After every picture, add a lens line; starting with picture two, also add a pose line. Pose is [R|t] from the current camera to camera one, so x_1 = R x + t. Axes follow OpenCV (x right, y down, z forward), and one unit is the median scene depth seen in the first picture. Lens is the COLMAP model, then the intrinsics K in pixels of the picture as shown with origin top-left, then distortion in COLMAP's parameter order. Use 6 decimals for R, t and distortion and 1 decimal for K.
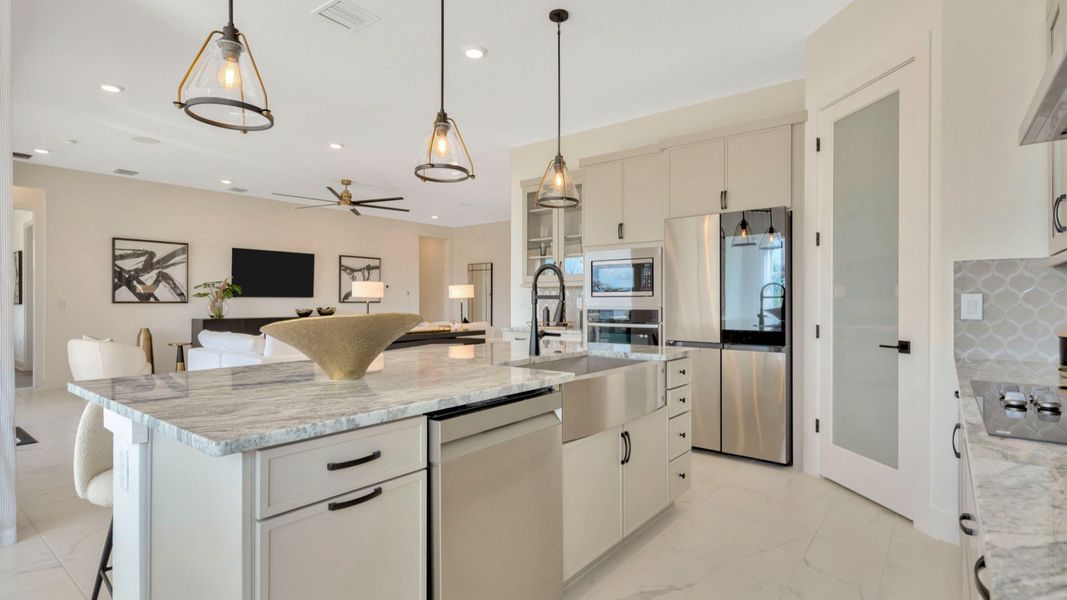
lens RADIAL K [[561.8, 0, 533.5], [0, 561.8, 300.0], [0, 0, 1]] dist [-0.000154, -0.000787]
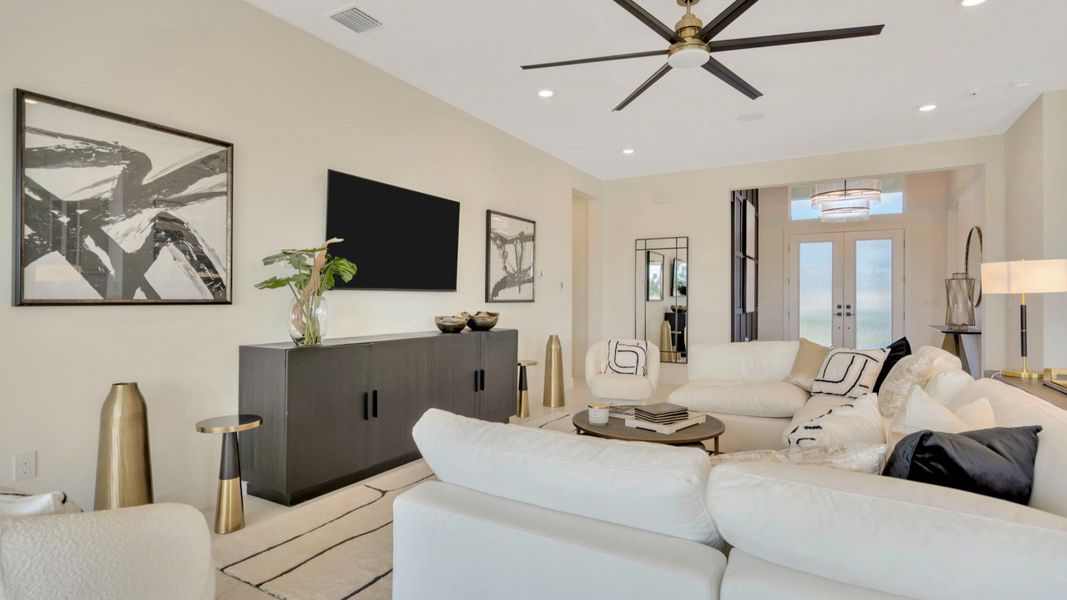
lens RADIAL K [[561.8, 0, 533.5], [0, 561.8, 300.0], [0, 0, 1]] dist [-0.000154, -0.000787]
pose [[0.986871, 0.006654, 0.161371, -0.490468], [-0.008088, 0.999933, 0.008235, -0.002207], [-0.161305, -0.009433, 0.986860, 0.615467]]
